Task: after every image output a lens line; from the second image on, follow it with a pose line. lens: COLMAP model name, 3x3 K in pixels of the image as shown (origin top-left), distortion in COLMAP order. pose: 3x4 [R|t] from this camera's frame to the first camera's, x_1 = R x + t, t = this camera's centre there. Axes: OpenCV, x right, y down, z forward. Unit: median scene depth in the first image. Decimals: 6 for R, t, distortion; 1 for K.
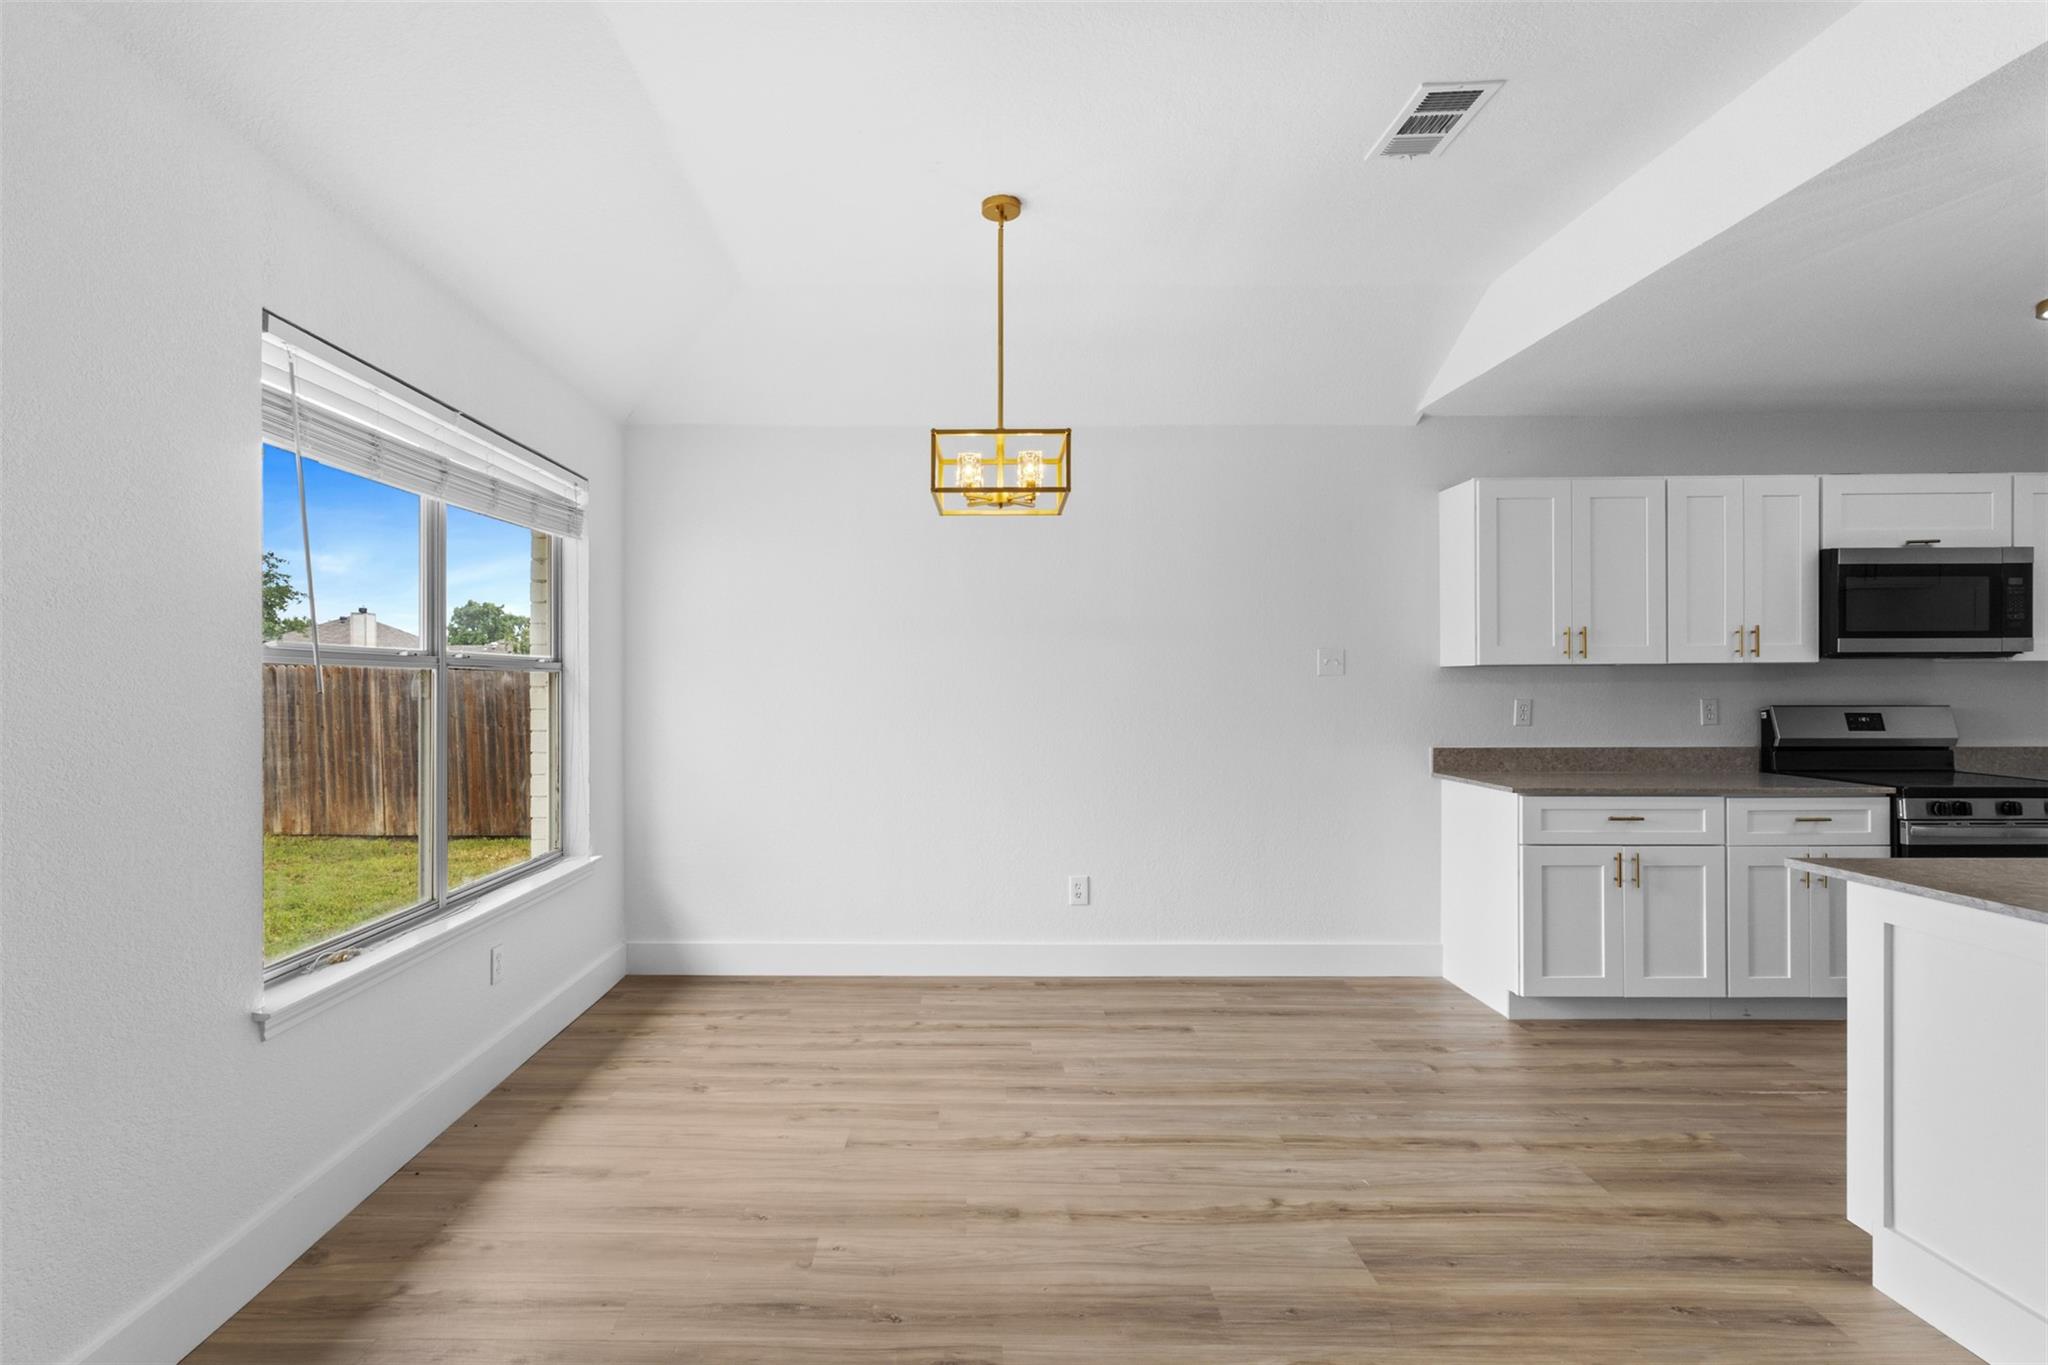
lens RADIAL K [[946.5, 0, 1003.1], [0, 946.5, 679.8], [0, 0, 1]] dist [0.003253, 0.000659]
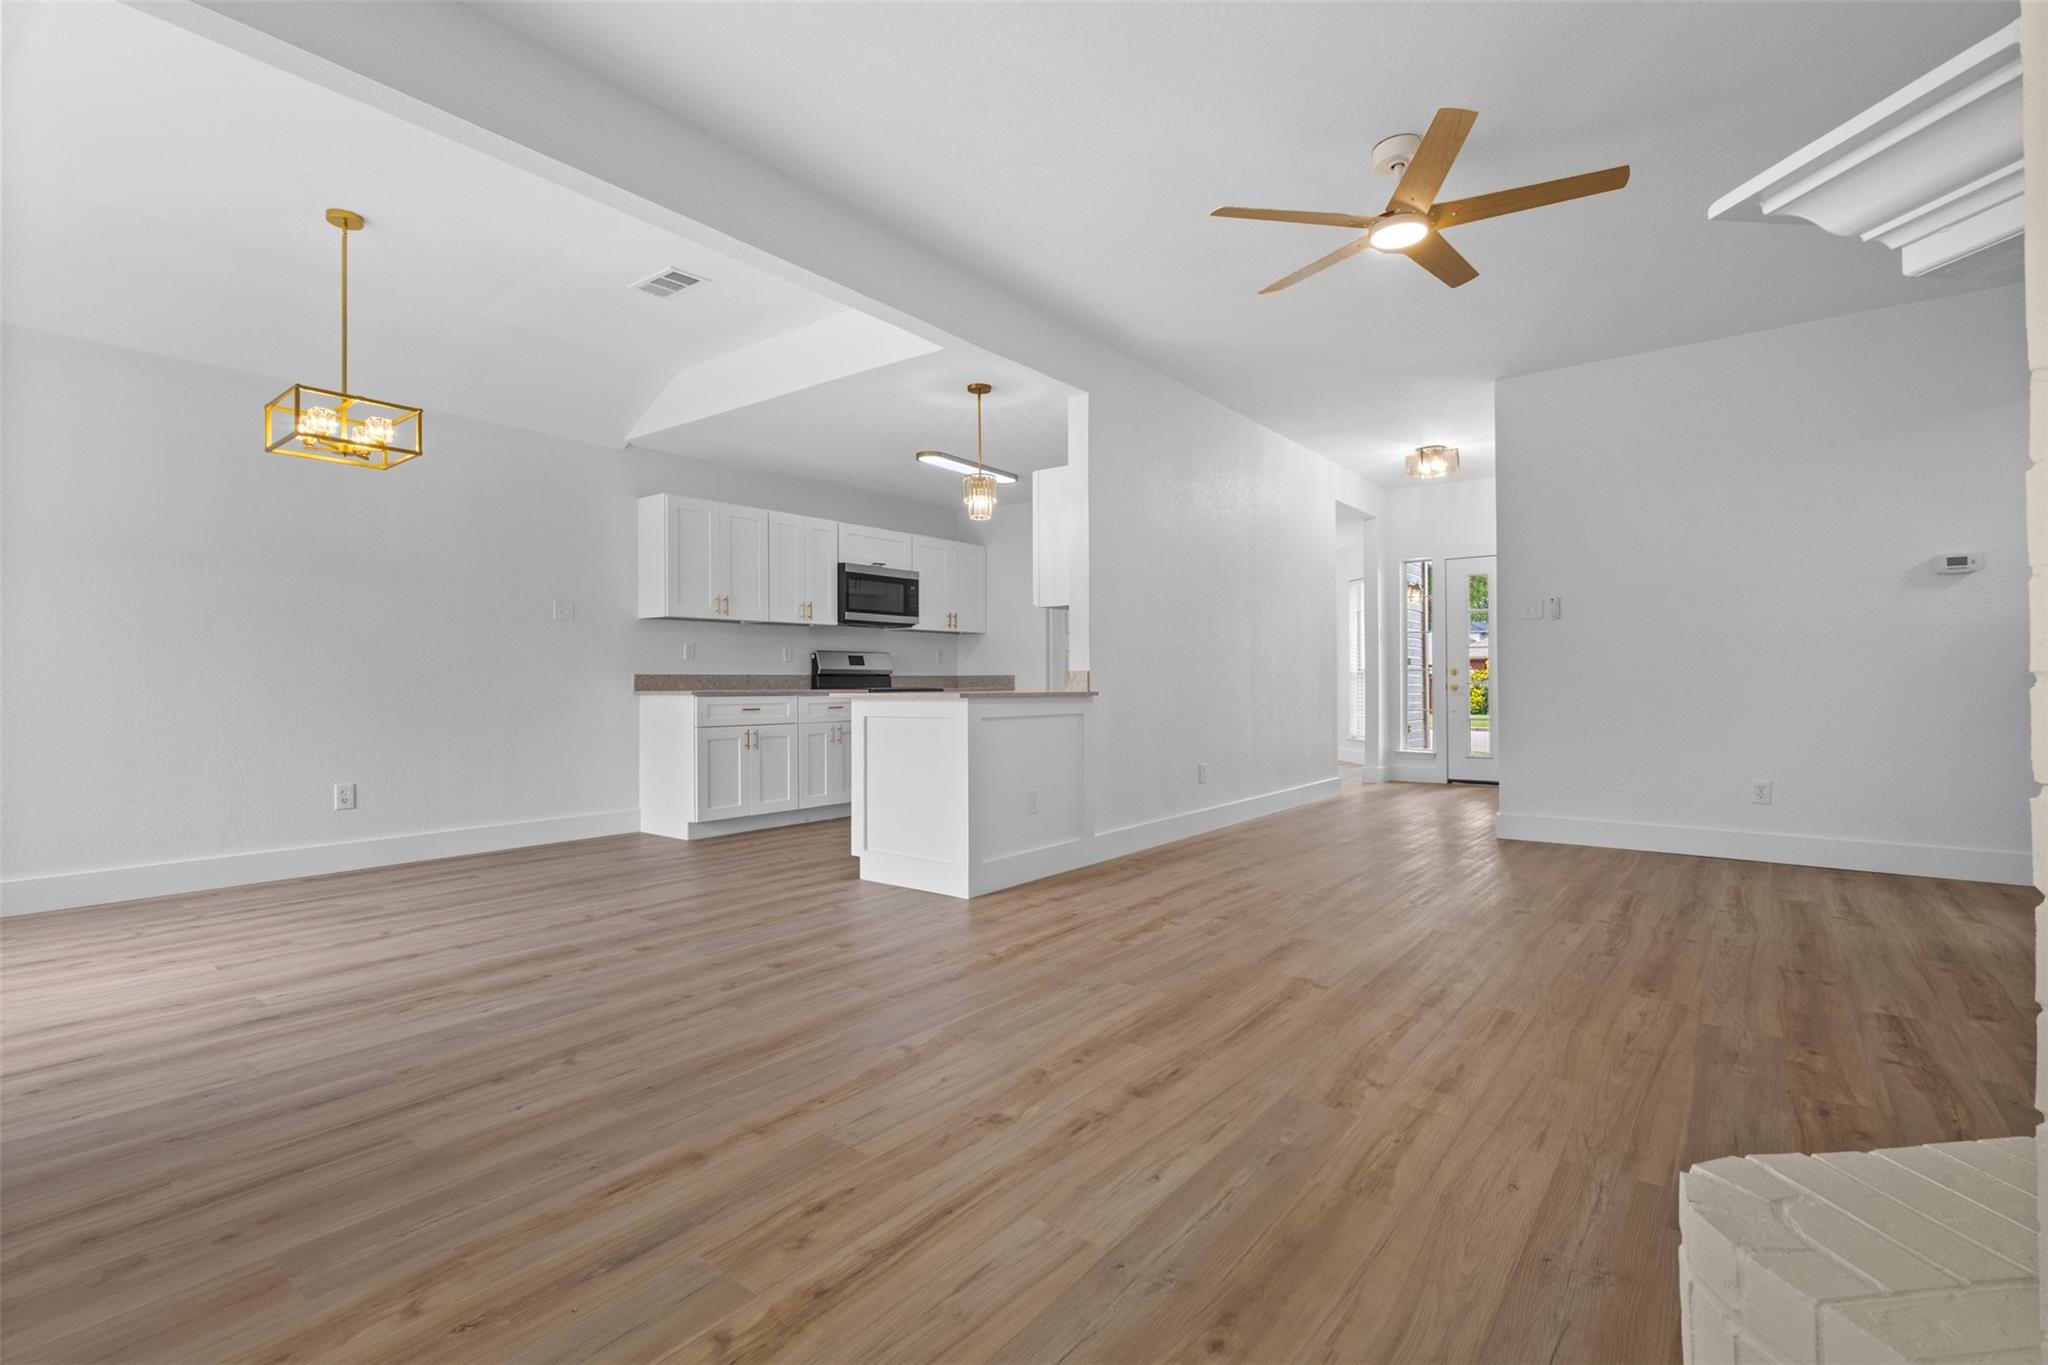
lens RADIAL K [[946.5, 0, 1003.1], [0, 946.5, 679.8], [0, 0, 1]] dist [0.003253, 0.000659]
pose [[0.627410, 0.005573, 0.778669, -0.353869], [0.003432, 0.999945, -0.009921, 0.107277], [-0.778681, 0.008897, 0.627356, -0.383857]]
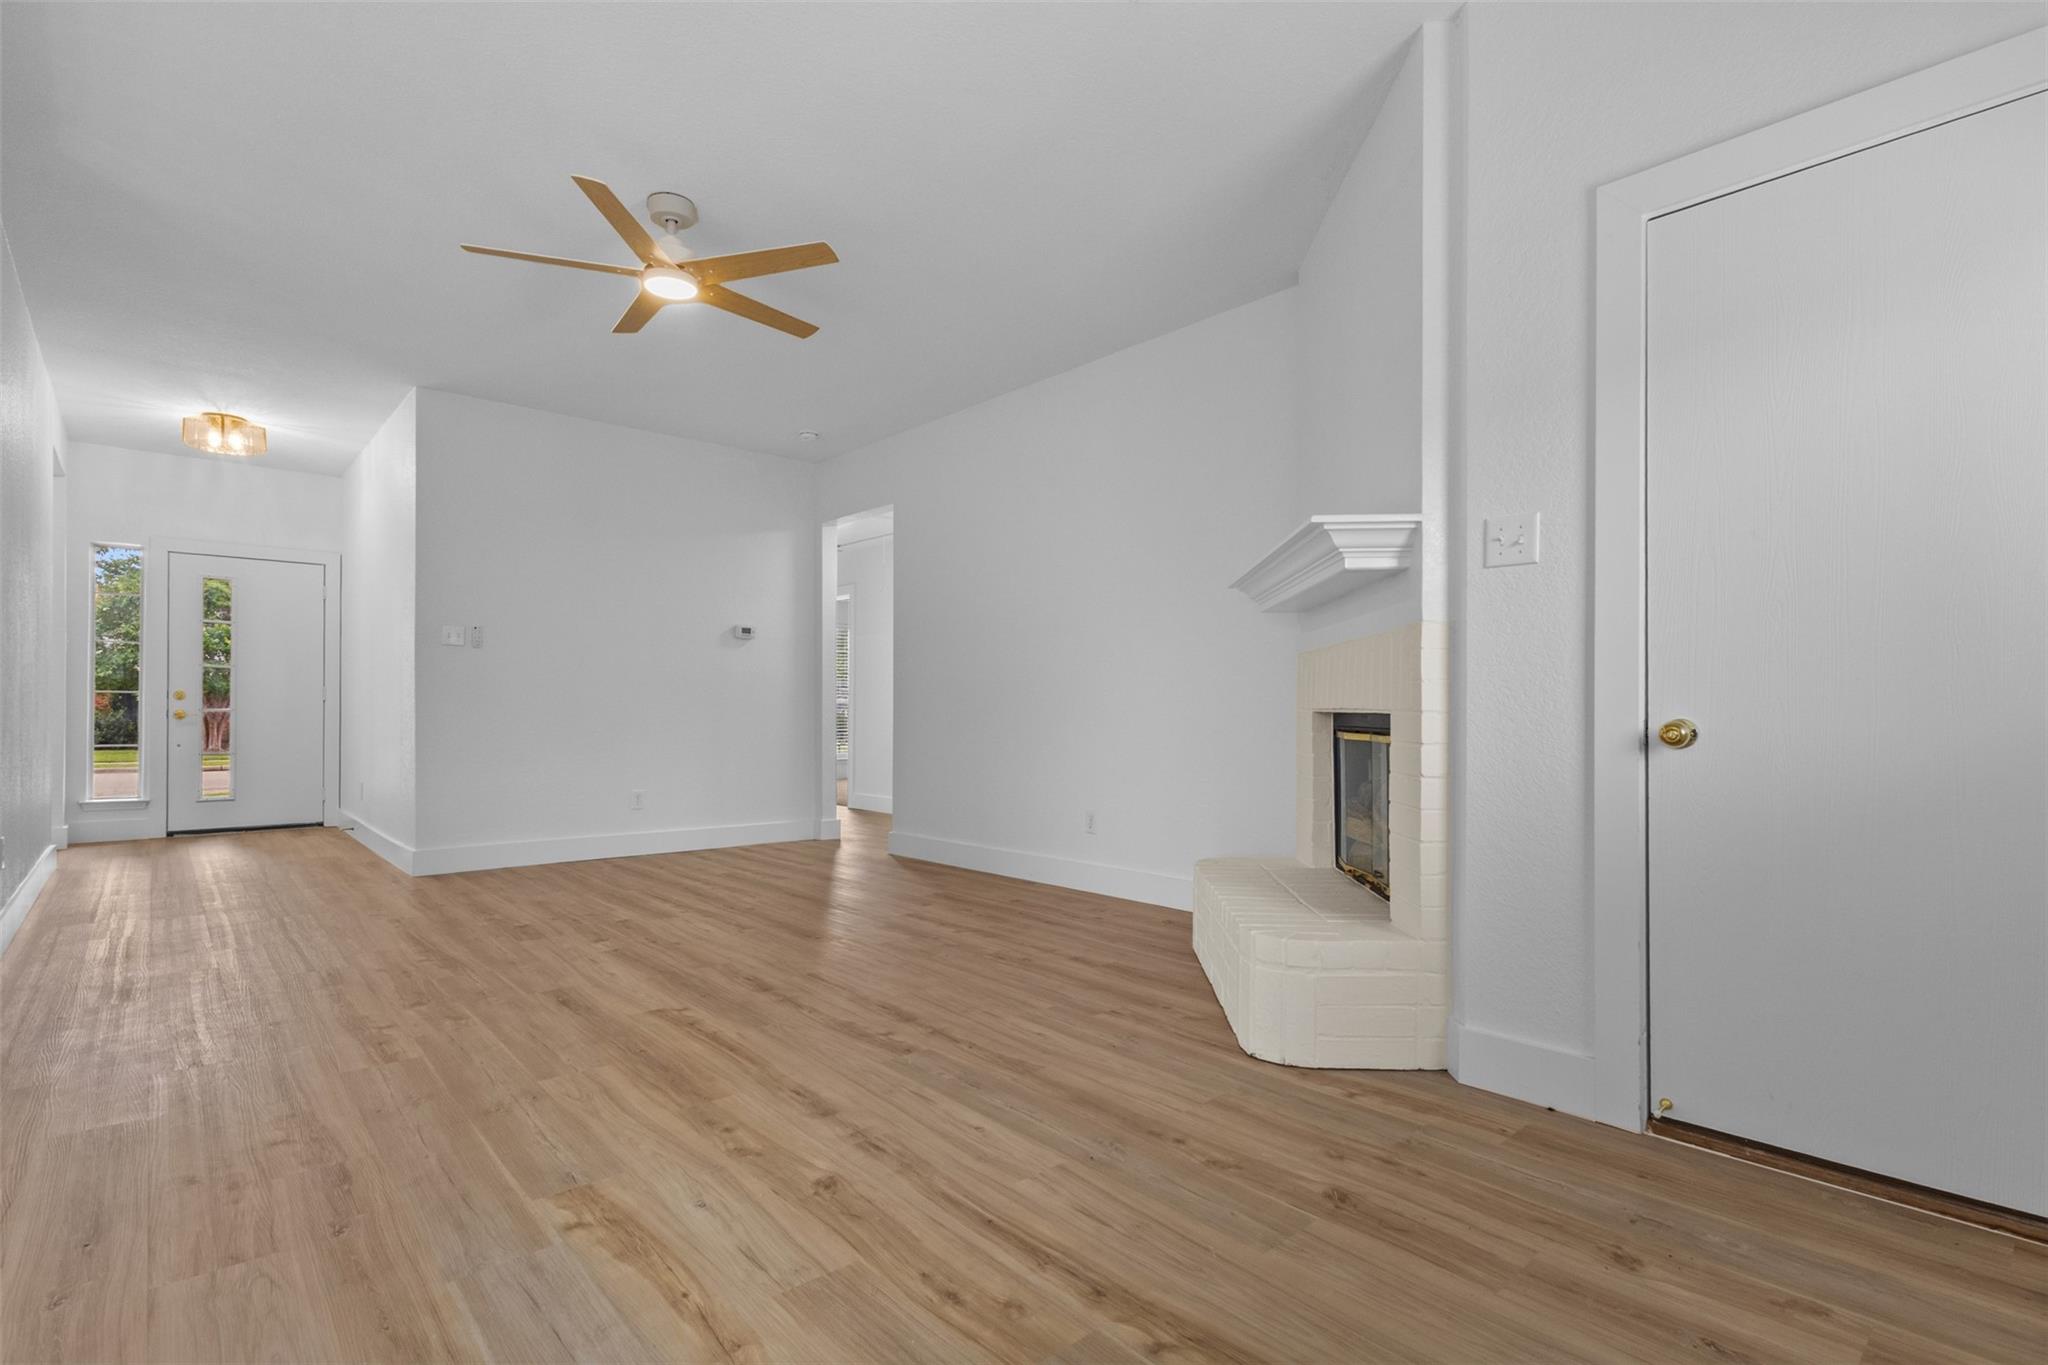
lens RADIAL K [[975.7, 0, 1041.9], [0, 975.7, 726.2], [0, 0, 1]] dist [-0.000361, 0.000069]
pose [[-0.671620, -0.009709, 0.740833, -0.392831], [0.000909, 0.999903, 0.013928, 0.103247], [-0.740896, 0.010028, -0.671545, 0.253733]]
